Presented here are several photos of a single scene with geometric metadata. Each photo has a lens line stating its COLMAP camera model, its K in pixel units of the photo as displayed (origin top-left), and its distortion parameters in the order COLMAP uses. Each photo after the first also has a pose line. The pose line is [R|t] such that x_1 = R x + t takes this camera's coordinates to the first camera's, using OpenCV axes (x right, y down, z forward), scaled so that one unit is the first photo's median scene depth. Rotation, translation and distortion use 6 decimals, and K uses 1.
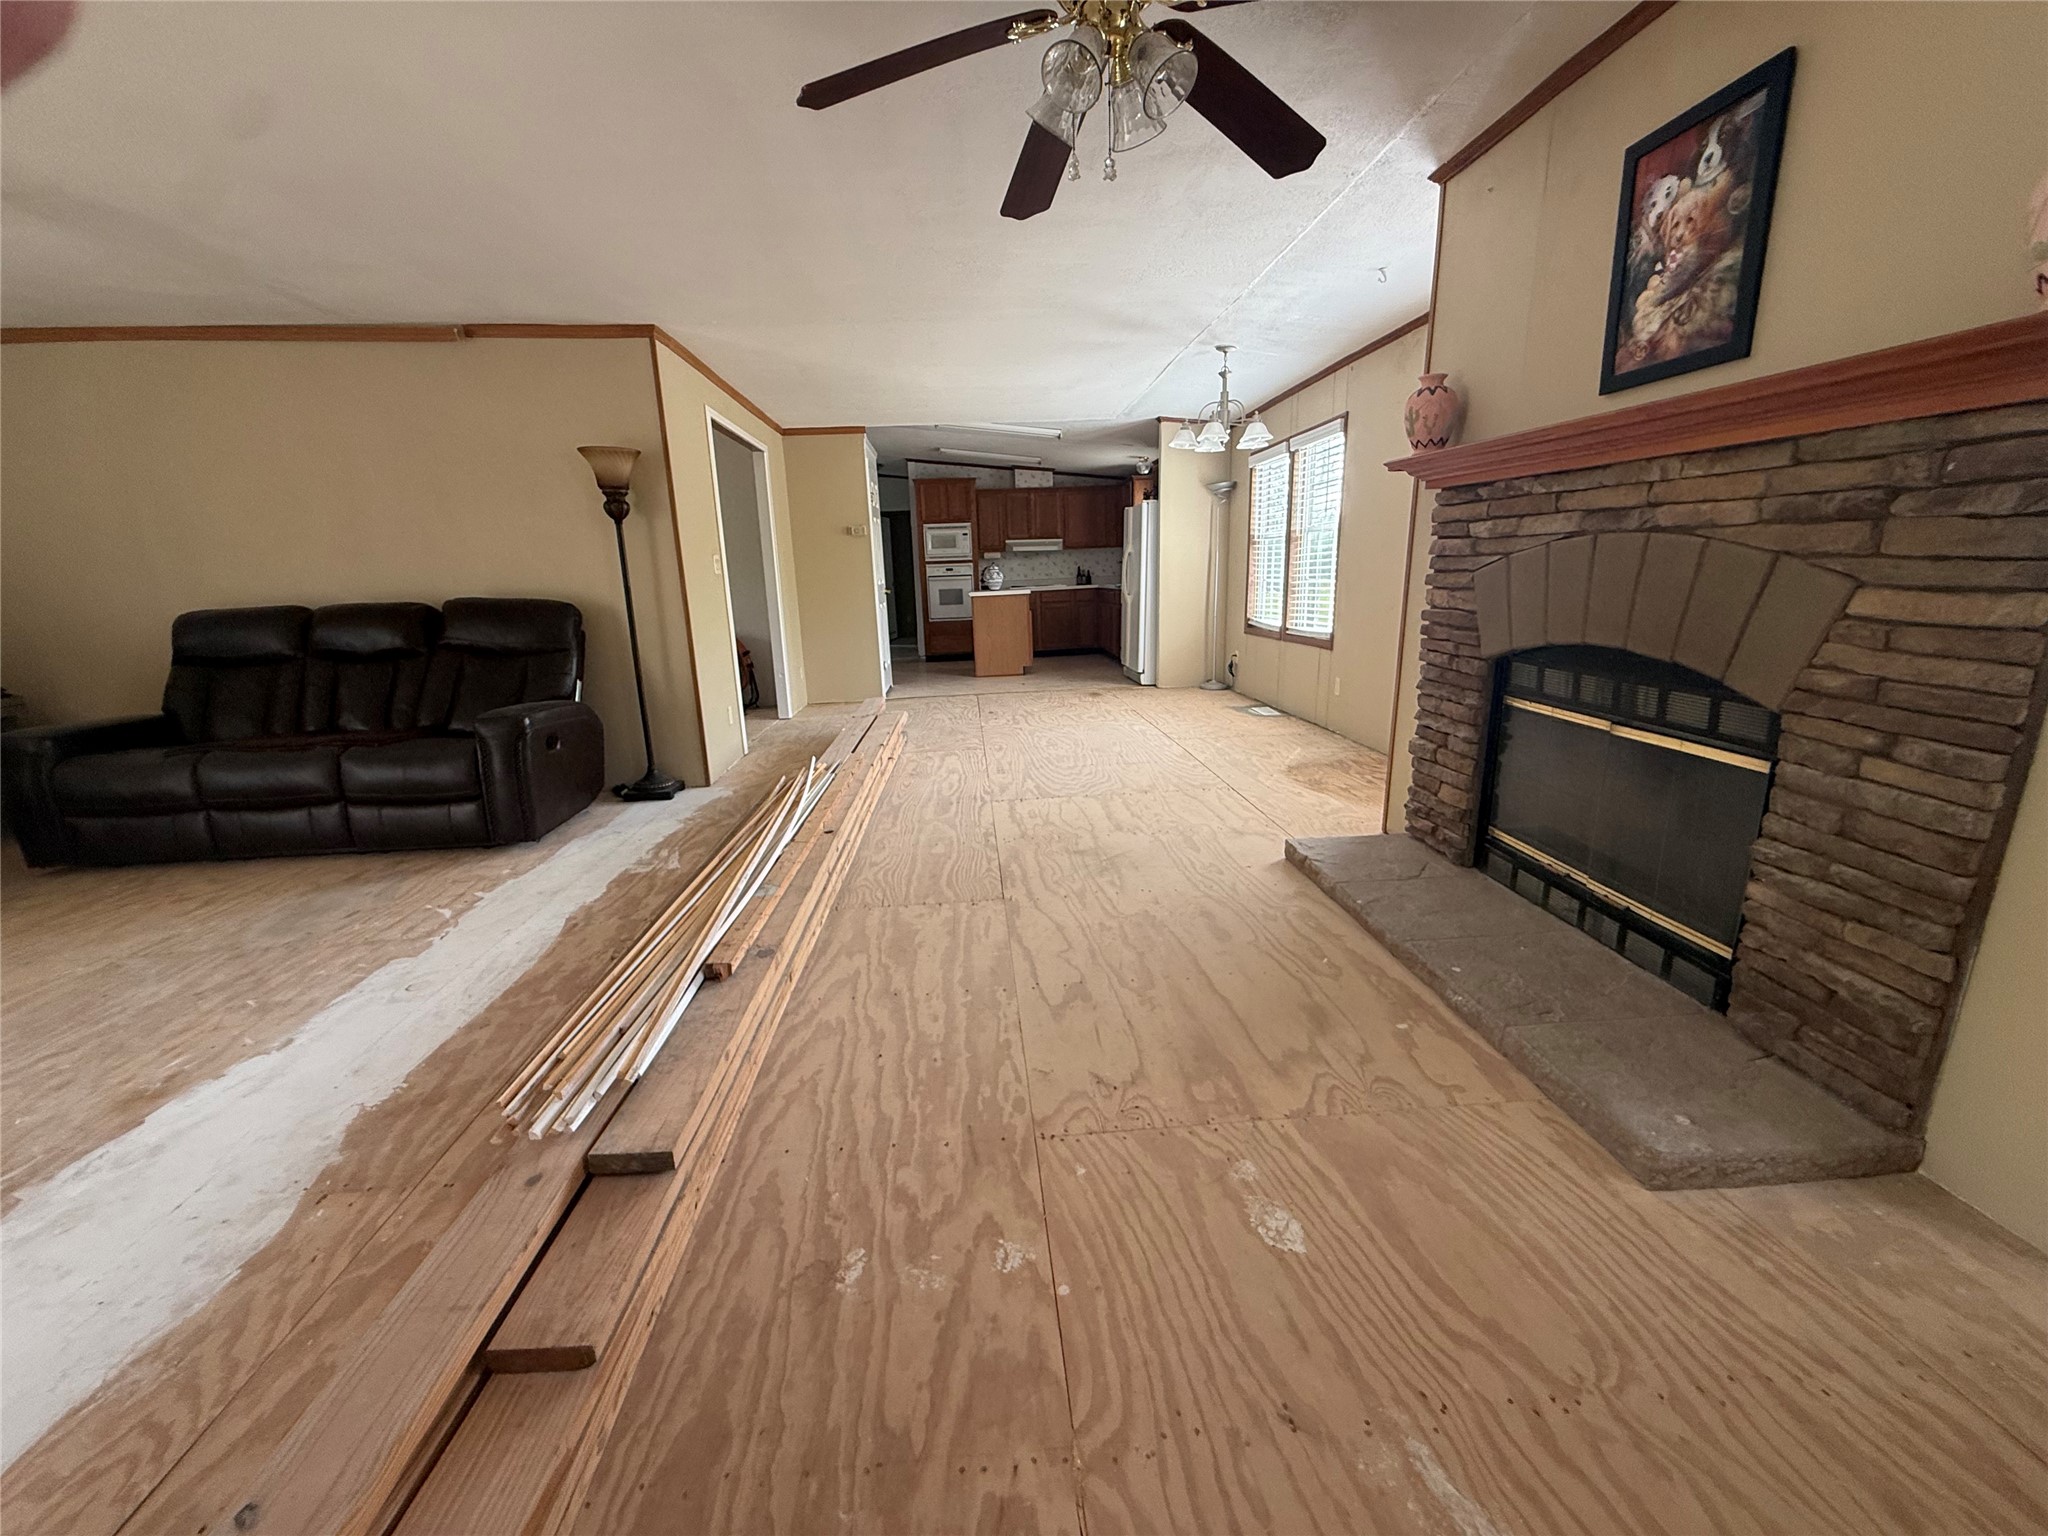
lens RADIAL K [[818.2, 0, 1015.4], [0, 818.2, 763.4], [0, 0, 1]] dist [-0.000471, -0.000109]
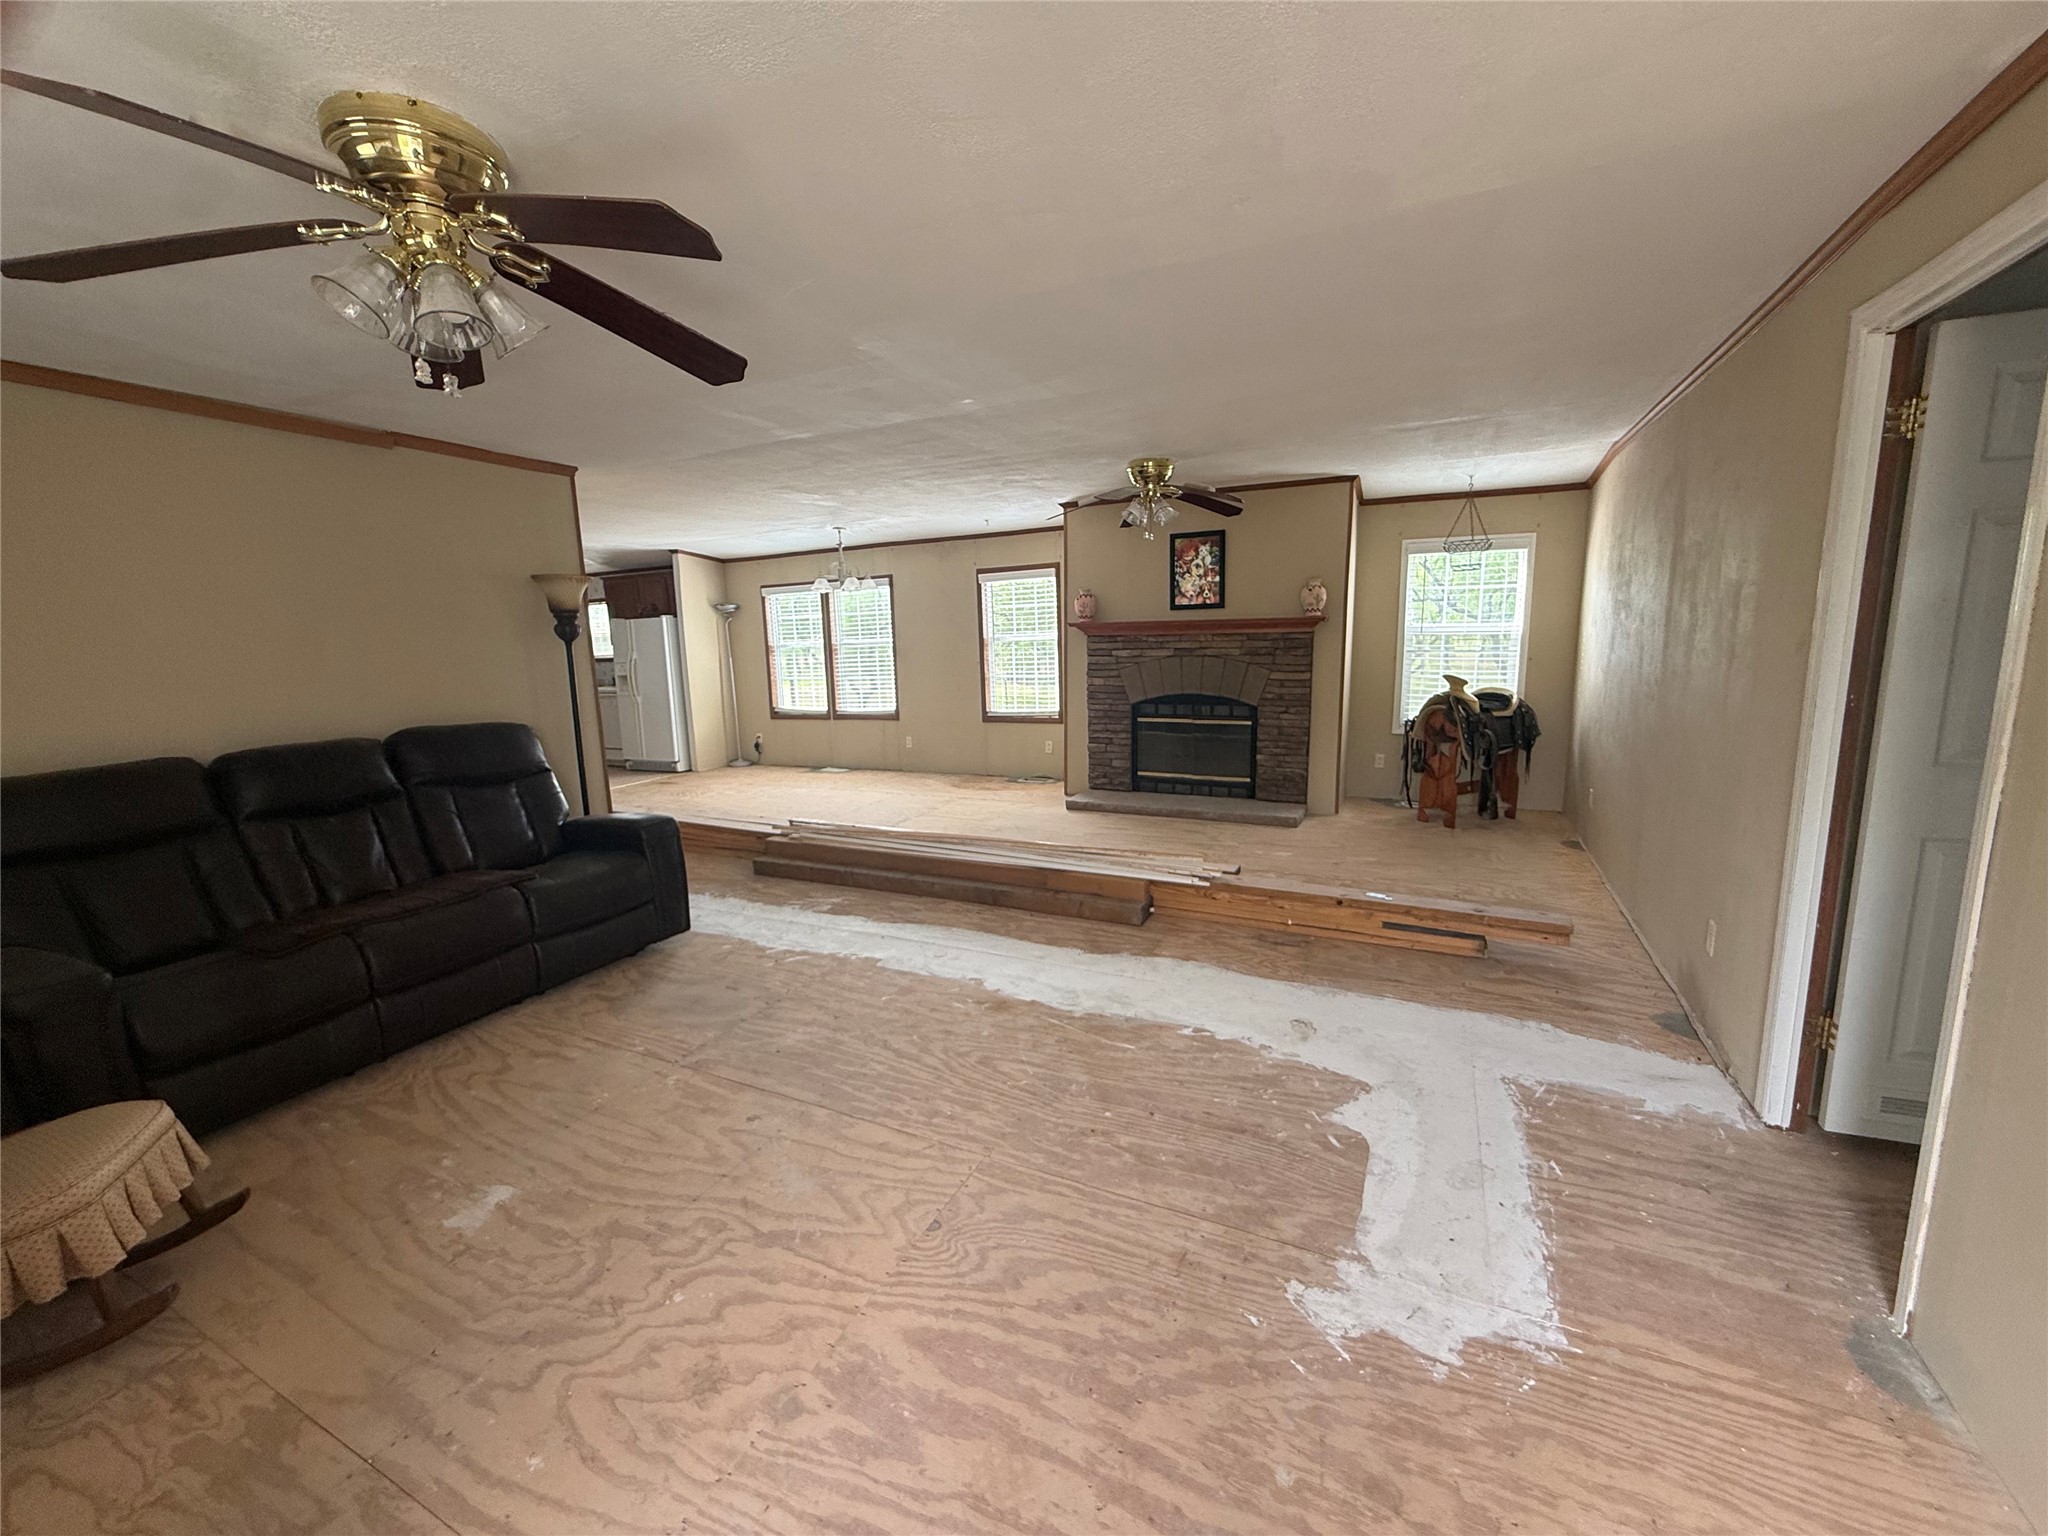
lens RADIAL K [[818.2, 0, 1015.4], [0, 818.2, 763.4], [0, 0, 1]] dist [-0.000471, -0.000109]
pose [[0.510436, -0.122688, 0.851119, -1.757048], [0.216827, 0.976152, 0.010675, -0.055034], [-0.832131, 0.179096, 0.524865, 0.019796]]
